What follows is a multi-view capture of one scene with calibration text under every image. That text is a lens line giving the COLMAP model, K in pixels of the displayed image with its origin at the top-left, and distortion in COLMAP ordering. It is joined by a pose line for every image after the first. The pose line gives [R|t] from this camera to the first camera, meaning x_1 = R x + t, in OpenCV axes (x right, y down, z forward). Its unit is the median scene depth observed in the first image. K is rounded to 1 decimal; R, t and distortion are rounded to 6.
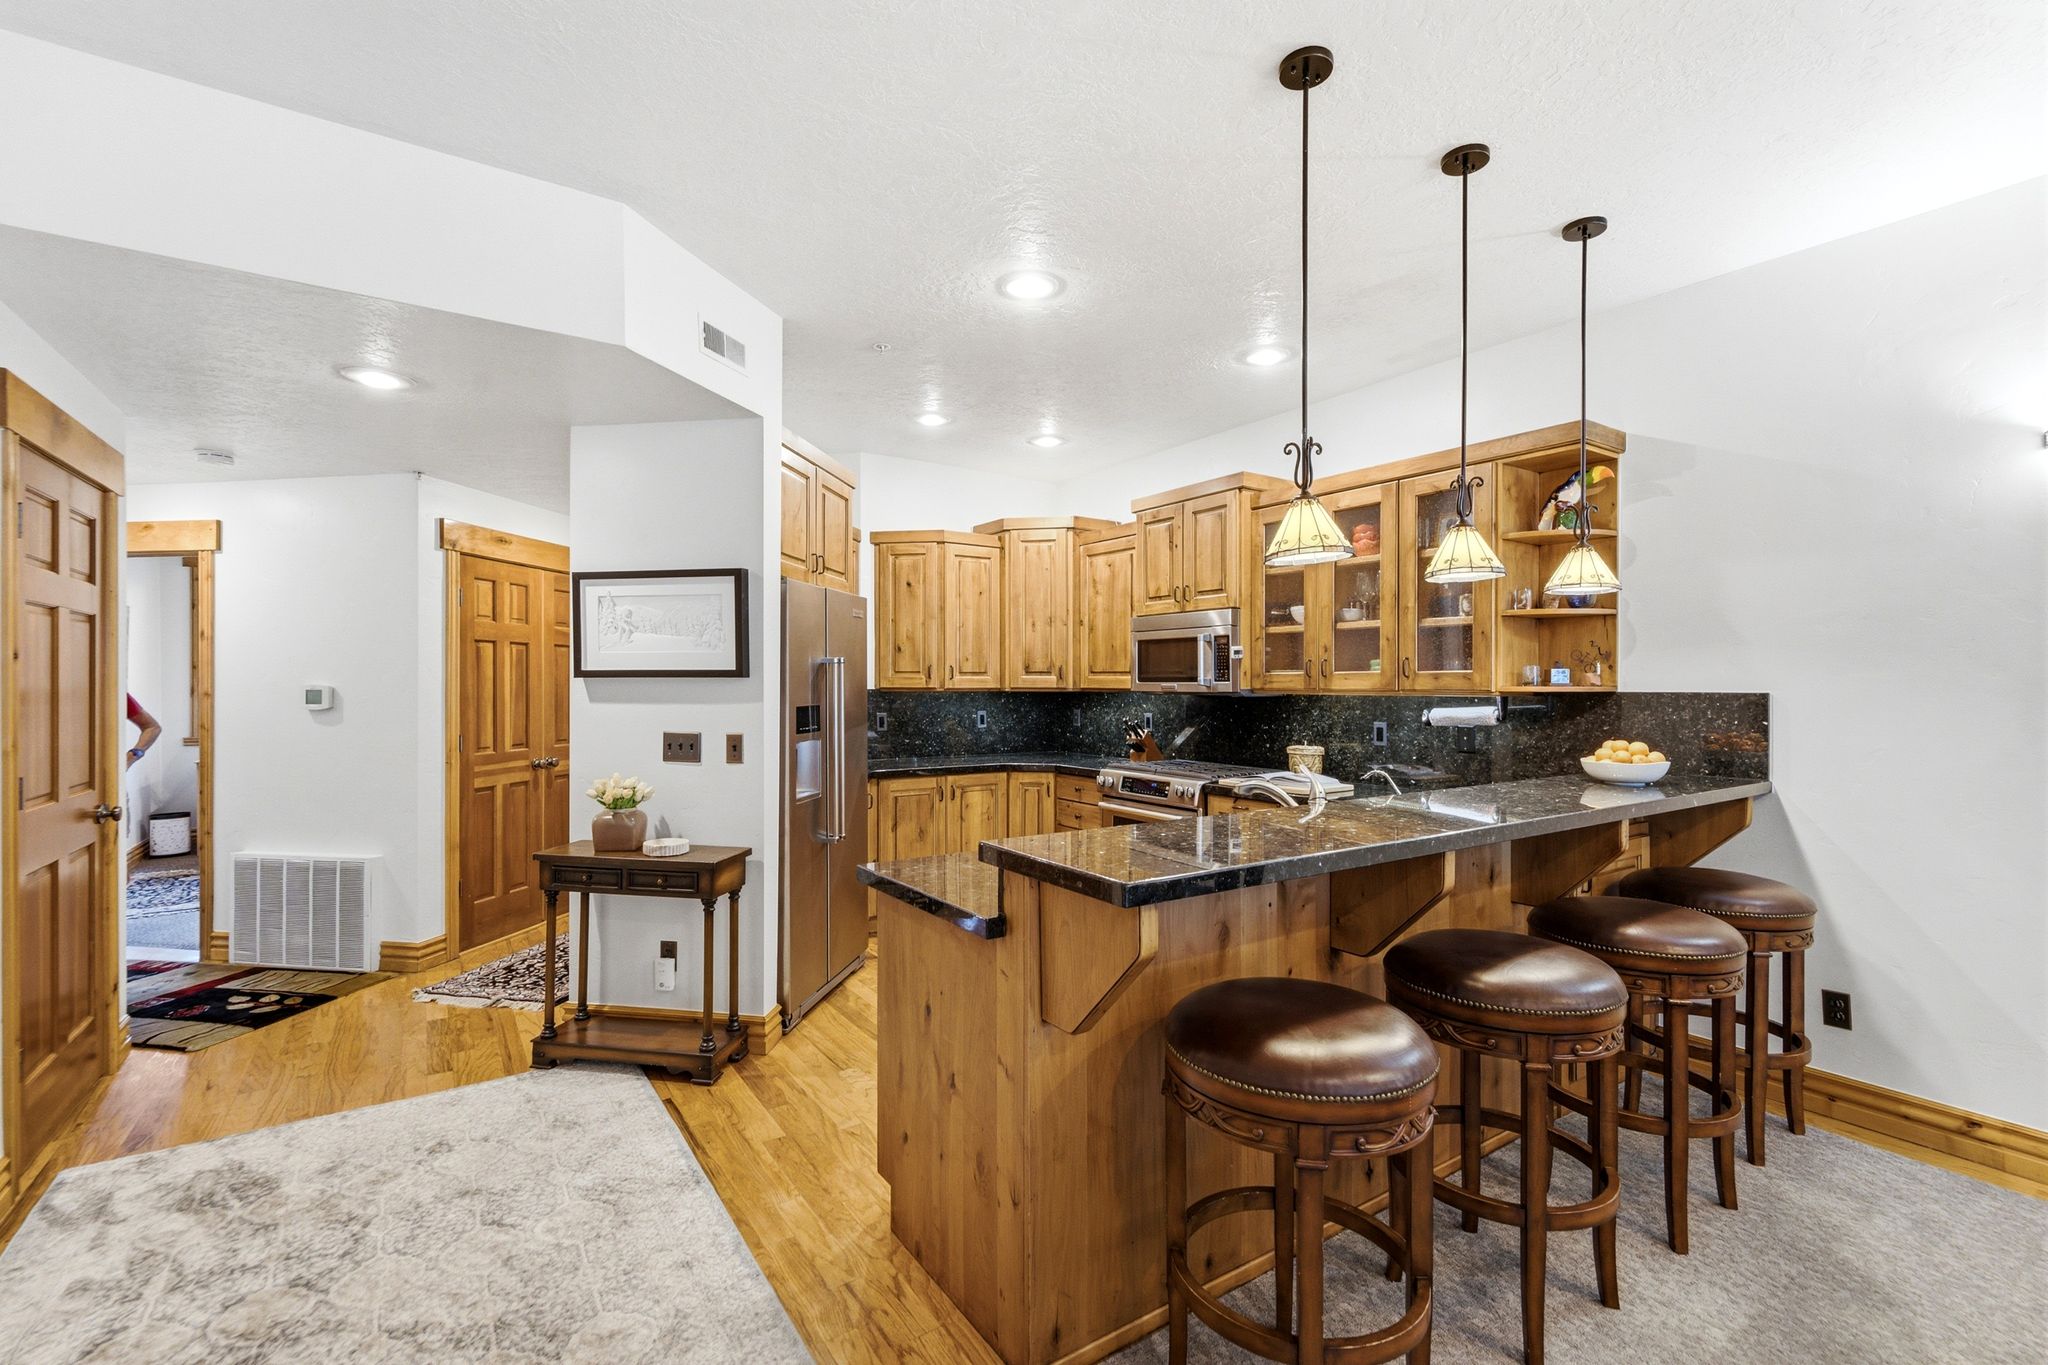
lens RADIAL K [[884.2, 0, 1024.6], [0, 884.2, 686.0], [0, 0, 1]] dist [0.001879, -0.000062]
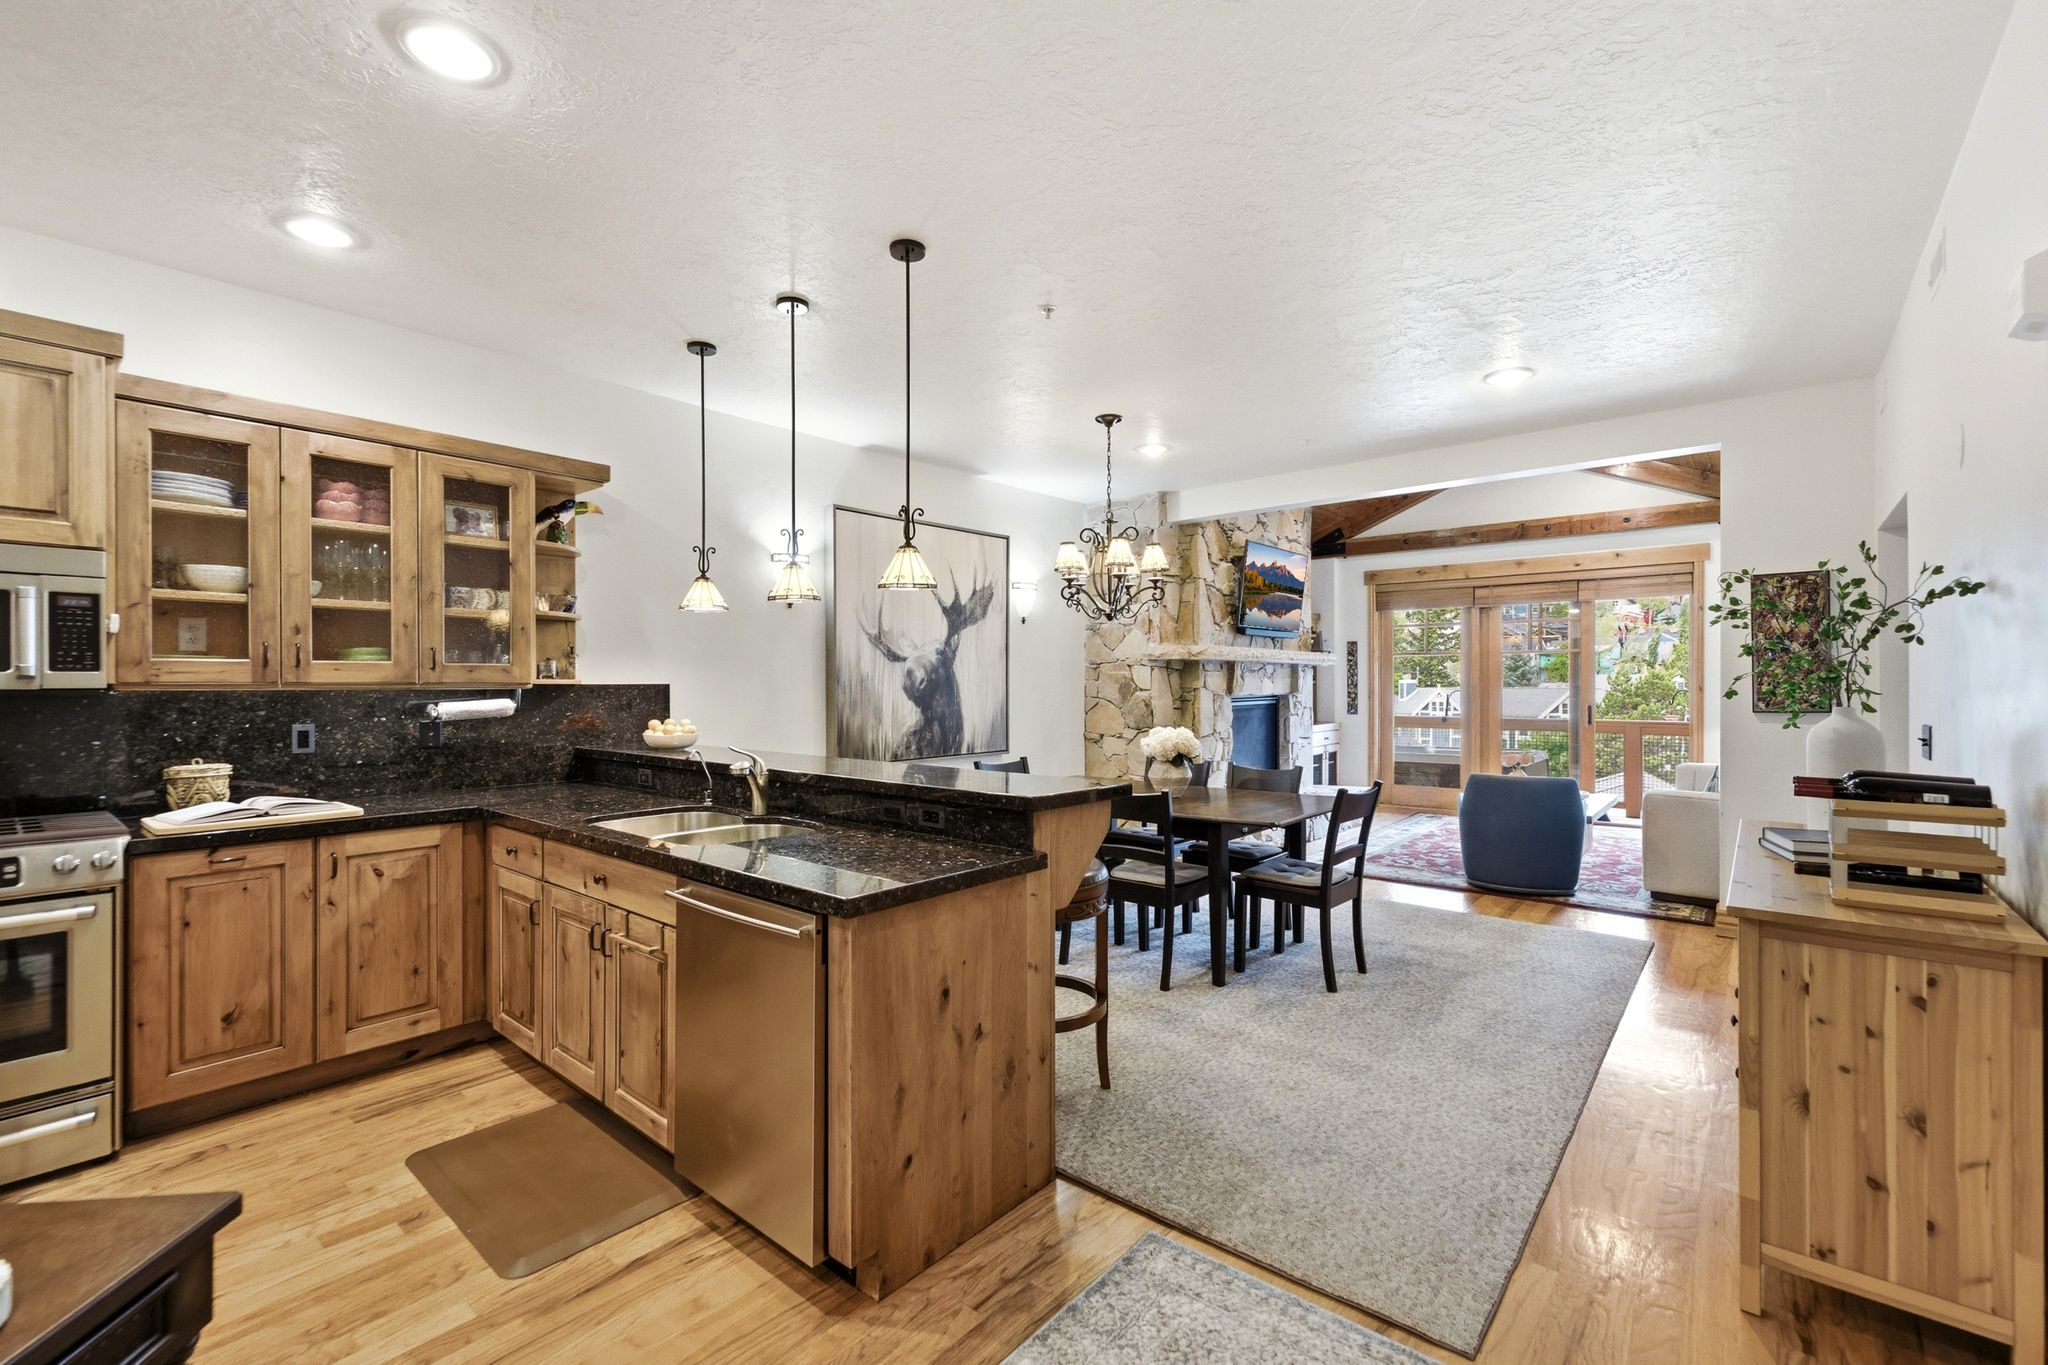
lens RADIAL K [[884.2, 0, 1024.6], [0, 884.2, 686.0], [0, 0, 1]] dist [0.001879, -0.000062]
pose [[-0.267624, -0.003914, 0.963515, -0.551316], [0.001710, 0.999988, 0.004538, 0.003747], [-0.963522, 0.002862, -0.267614, 0.584544]]
